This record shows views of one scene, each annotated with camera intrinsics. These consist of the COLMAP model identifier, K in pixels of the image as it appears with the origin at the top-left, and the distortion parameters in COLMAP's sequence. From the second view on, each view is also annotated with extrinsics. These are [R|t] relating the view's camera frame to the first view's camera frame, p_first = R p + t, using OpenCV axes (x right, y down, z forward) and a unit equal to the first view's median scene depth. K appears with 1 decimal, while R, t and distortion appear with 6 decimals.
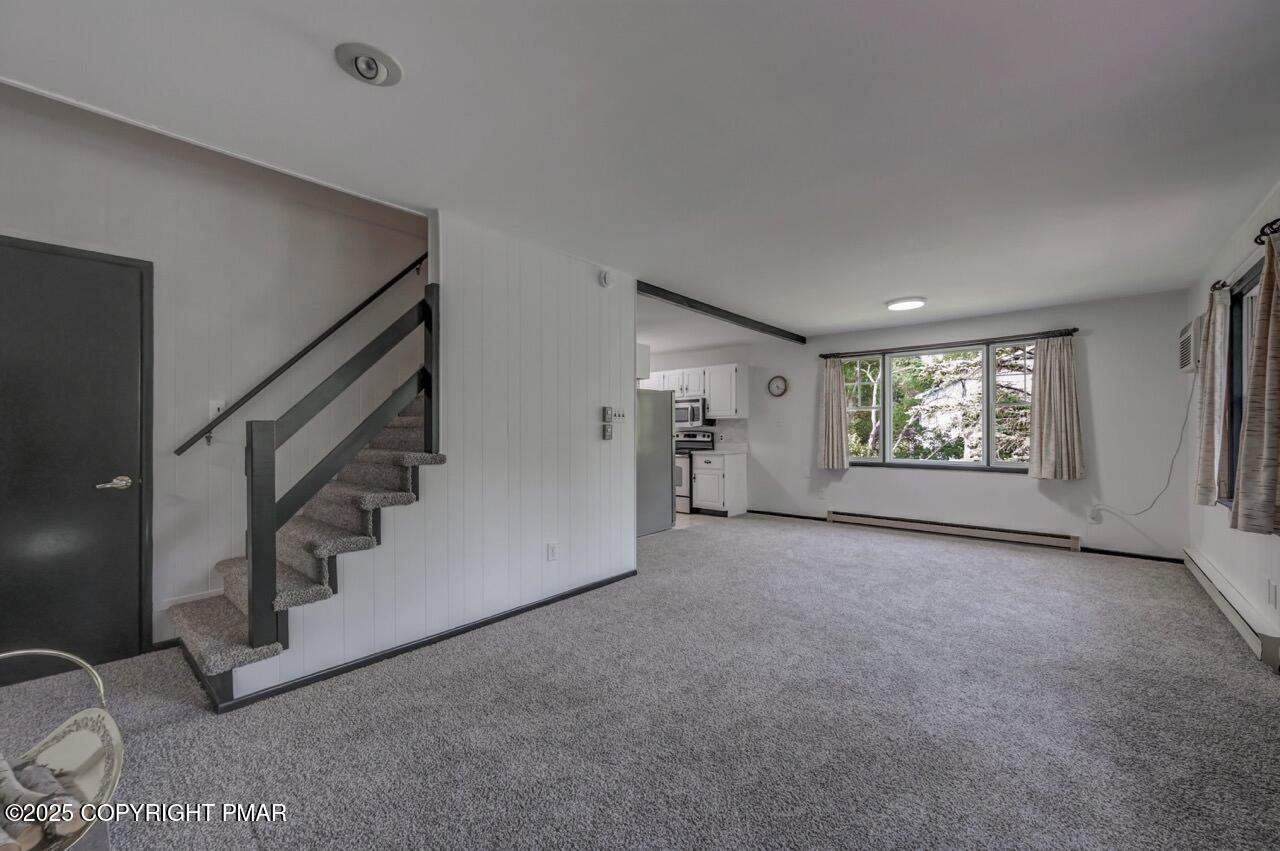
lens RADIAL K [[509.5, 0, 651.0], [0, 509.5, 428.3], [0, 0, 1]] dist [-0.001324, 0.001156]
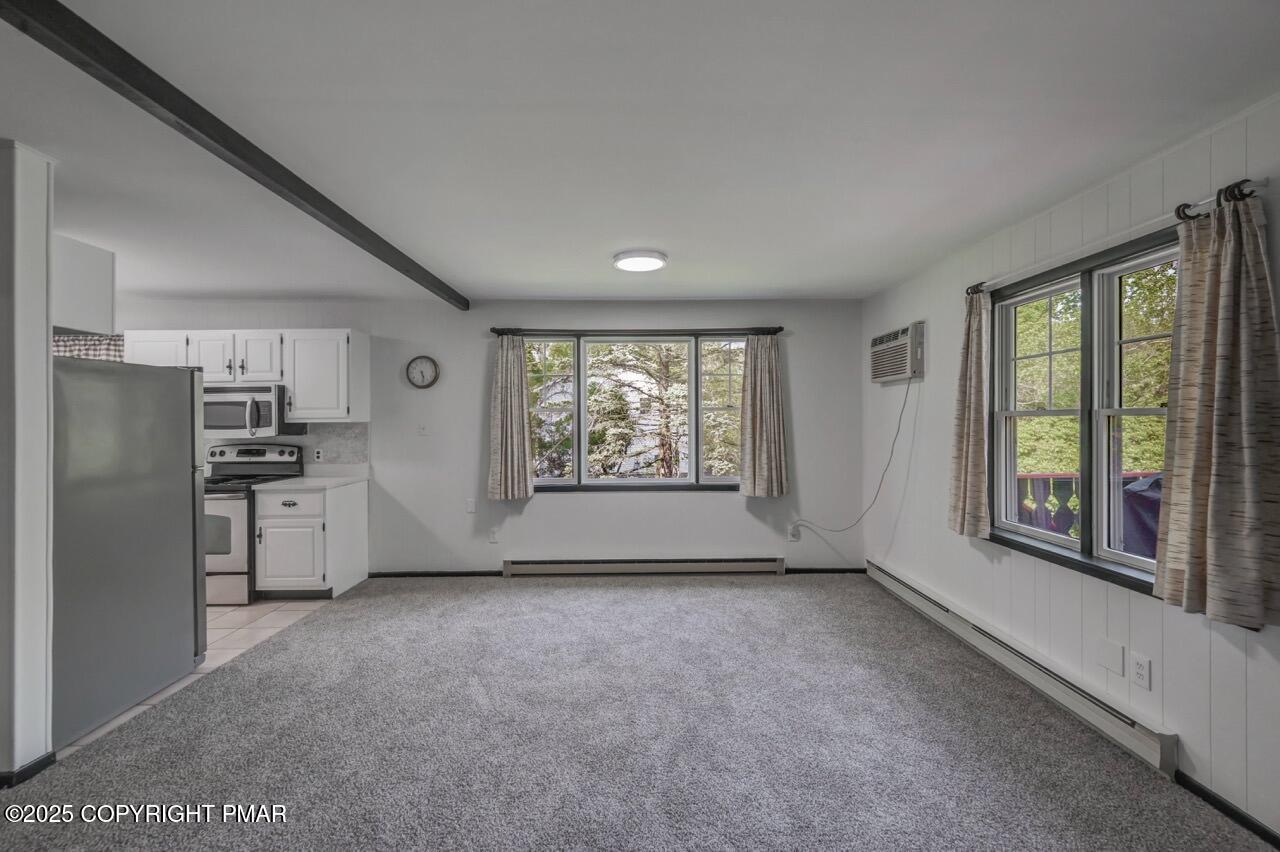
lens RADIAL K [[509.5, 0, 639.0], [0, 509.5, 419.5], [0, 0, 1]] dist [-0.001324, 0.001156]
pose [[0.758110, -0.001654, 0.652125, 0.055447], [-0.000719, 0.999994, 0.003372, -0.036263], [-0.652126, -0.003025, 0.758104, 0.481390]]
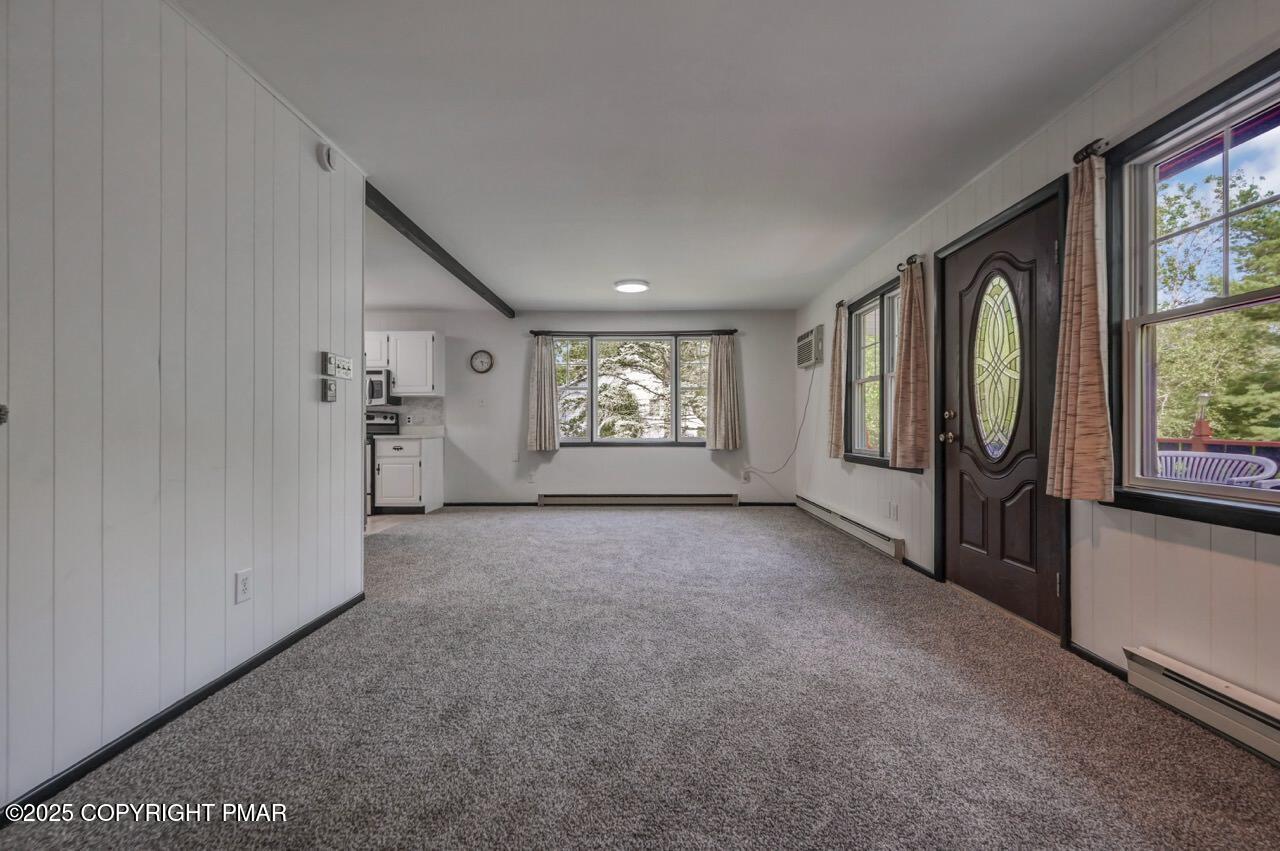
lens RADIAL K [[509.5, 0, 645.6], [0, 509.5, 424.1], [0, 0, 1]] dist [-0.001324, 0.001156]
pose [[0.765928, 0.000433, 0.642926, -0.149812], [-0.000409, 1.000000, -0.000186, 0.038392], [-0.642926, -0.000121, 0.765928, 0.176311]]
